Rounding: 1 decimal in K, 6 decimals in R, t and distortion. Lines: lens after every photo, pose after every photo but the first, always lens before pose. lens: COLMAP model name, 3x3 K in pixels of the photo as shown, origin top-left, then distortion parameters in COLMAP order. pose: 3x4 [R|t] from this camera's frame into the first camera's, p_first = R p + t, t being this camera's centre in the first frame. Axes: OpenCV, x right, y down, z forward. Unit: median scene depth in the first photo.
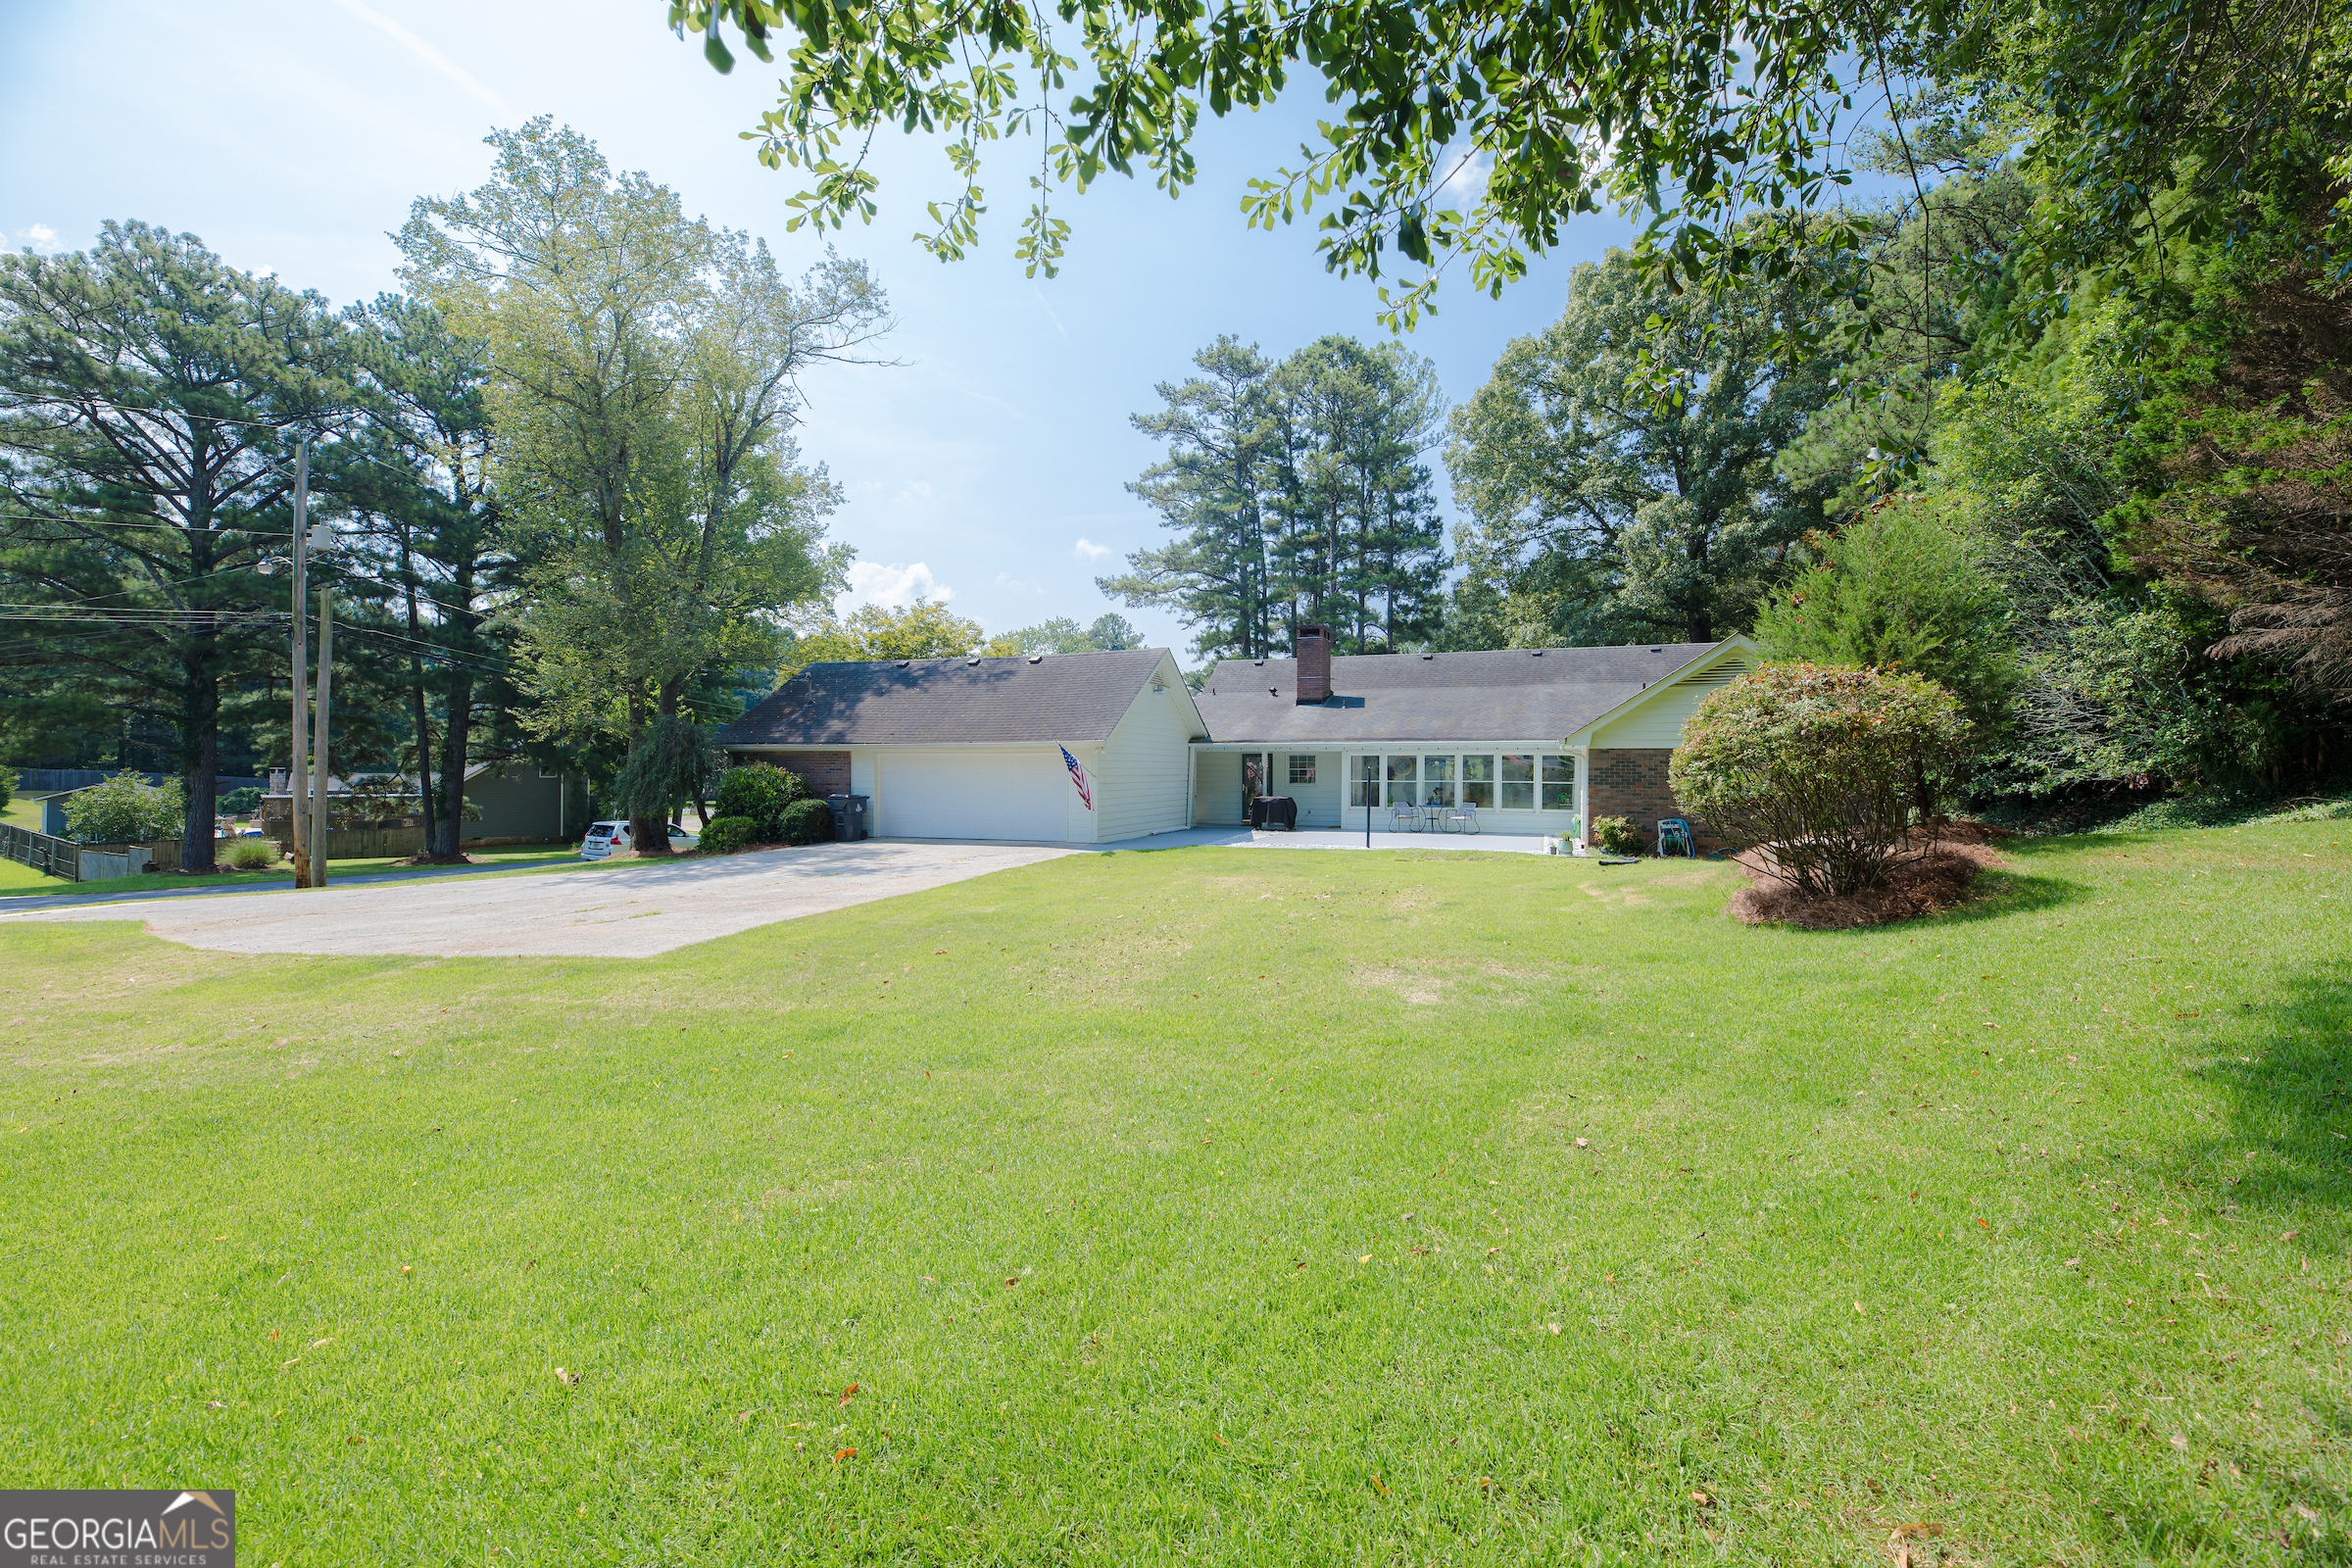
lens RADIAL K [[953.2, 0, 1176.0], [0, 953.2, 784.0], [0, 0, 1]] dist [-0.006704, -0.000081]
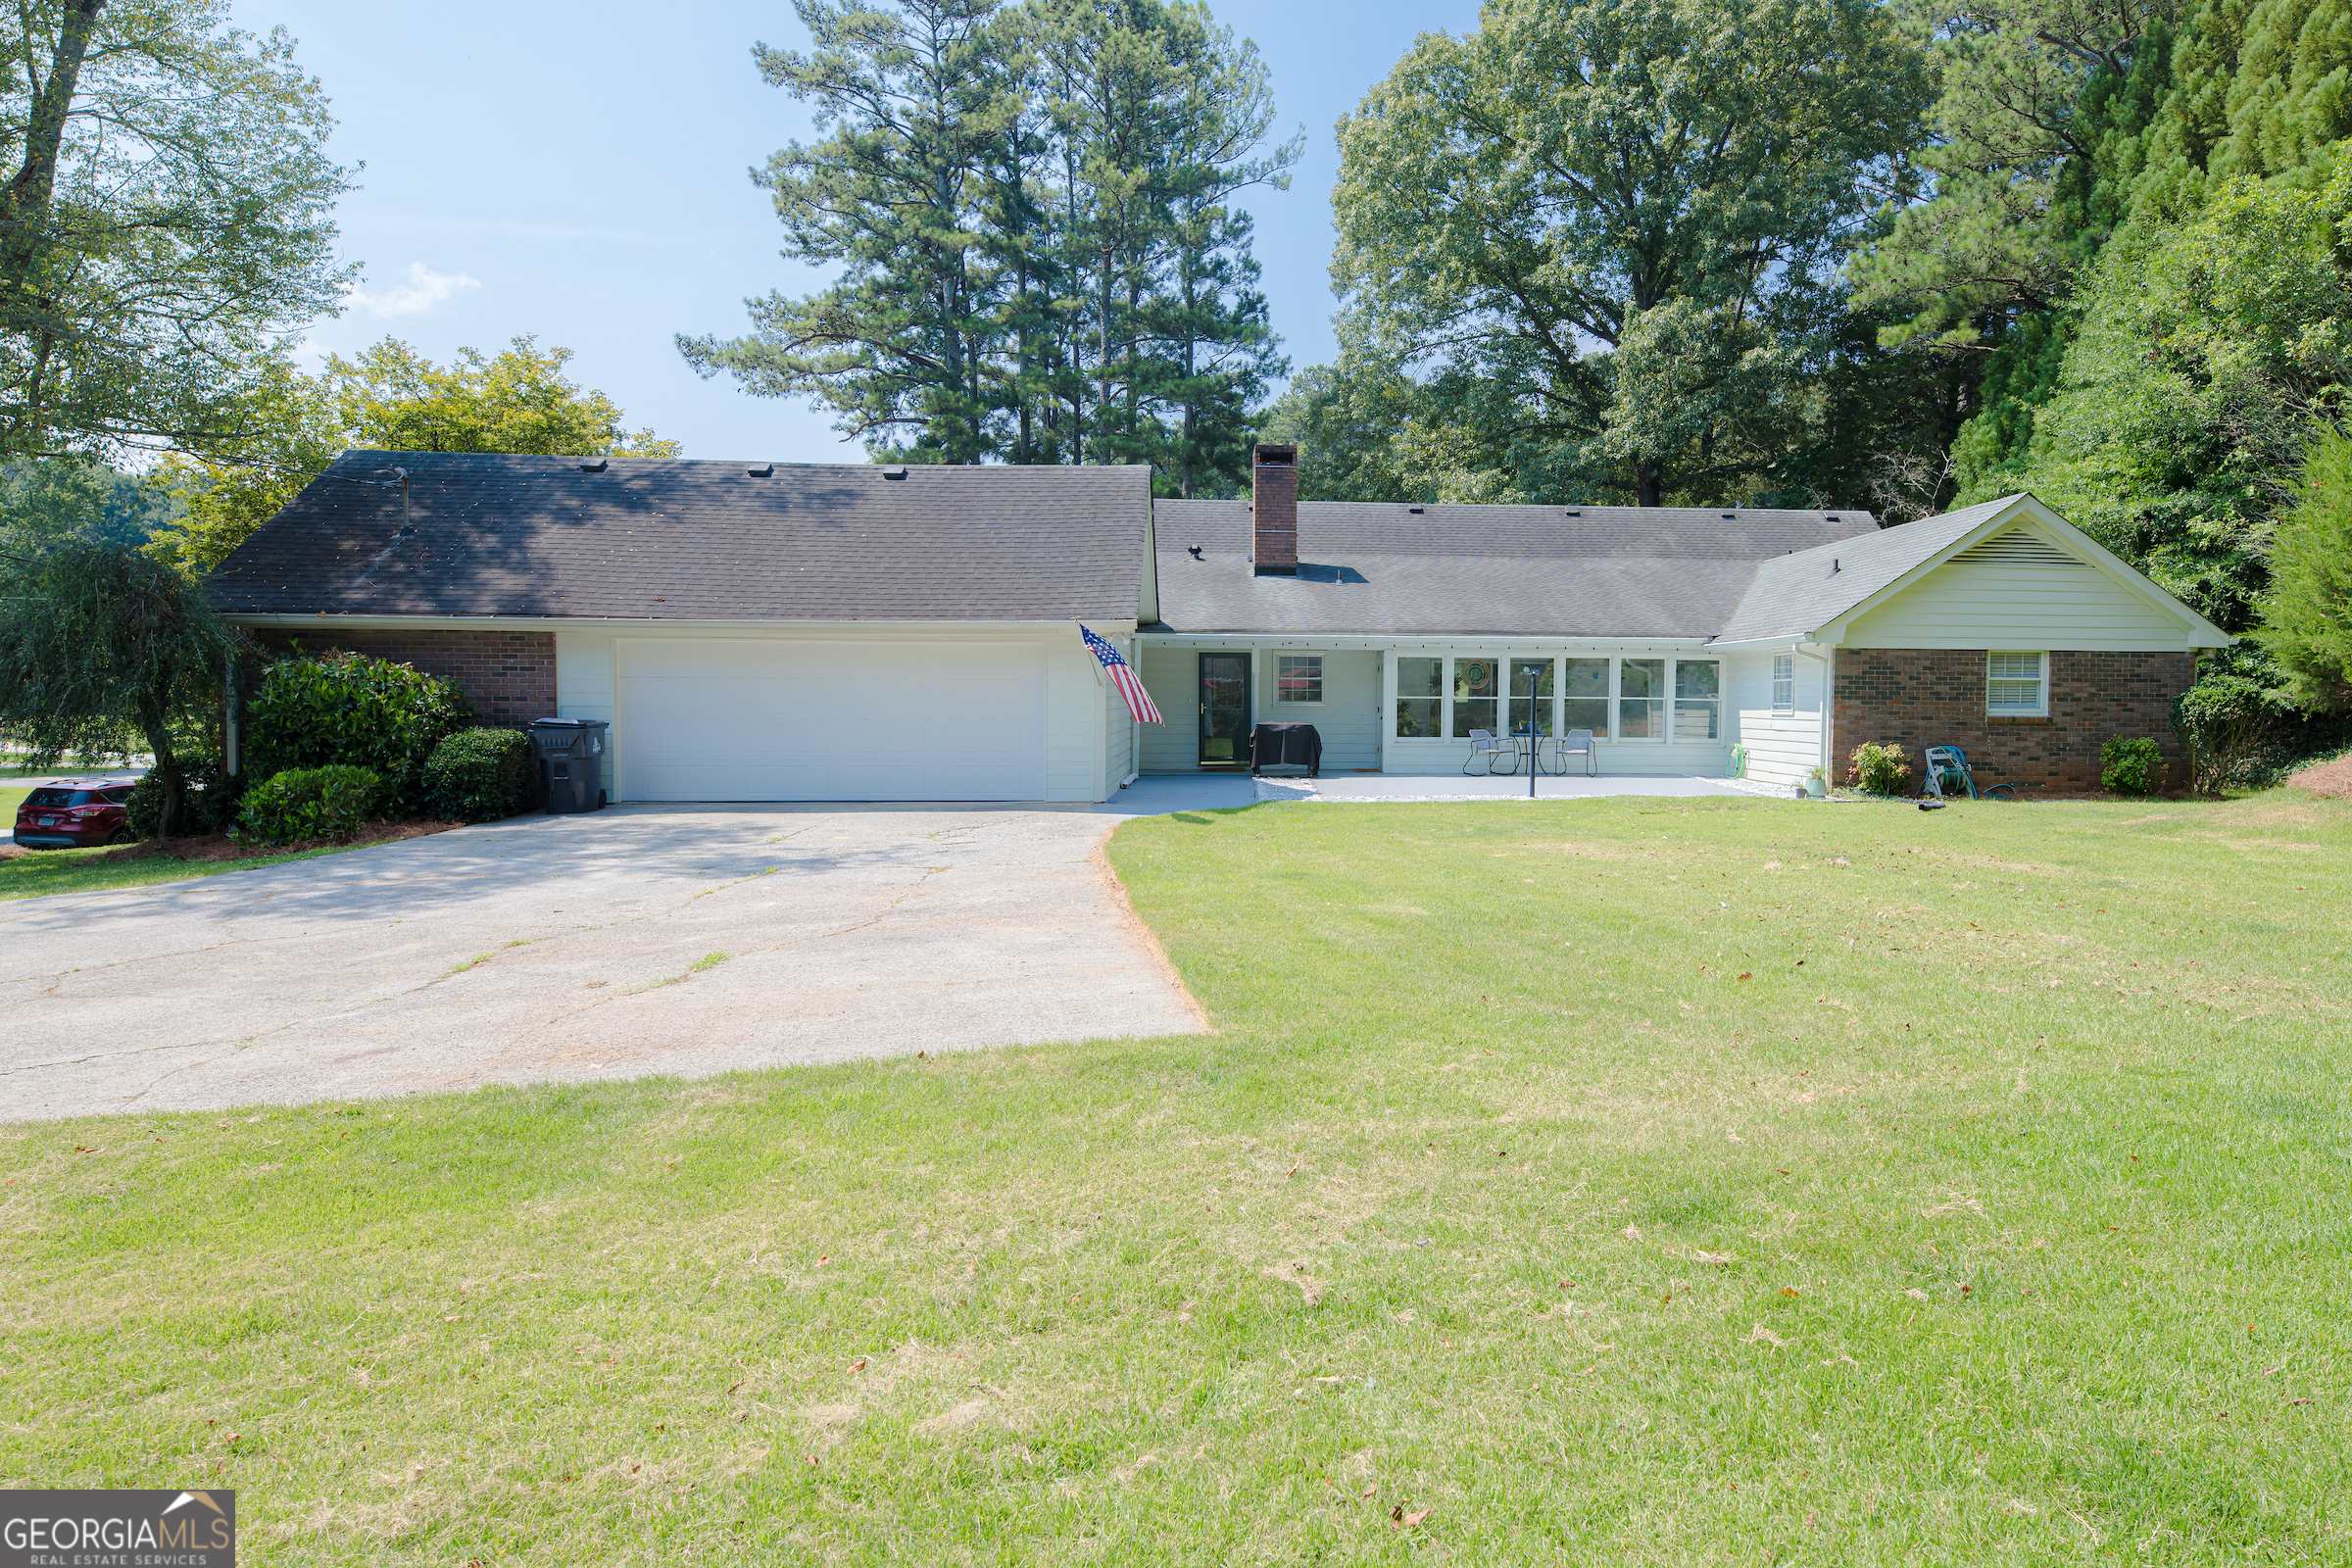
lens RADIAL K [[1501.4, 0, 1315.8], [0, 1501.4, 788.4], [0, 0, 1]] dist [-0.002847, -0.004820]
pose [[0.909478, -0.021785, 0.415181, -0.265979], [0.001328, 0.998773, 0.049497, 0.007616], [-0.415750, -0.044465, 0.908391, 0.103055]]
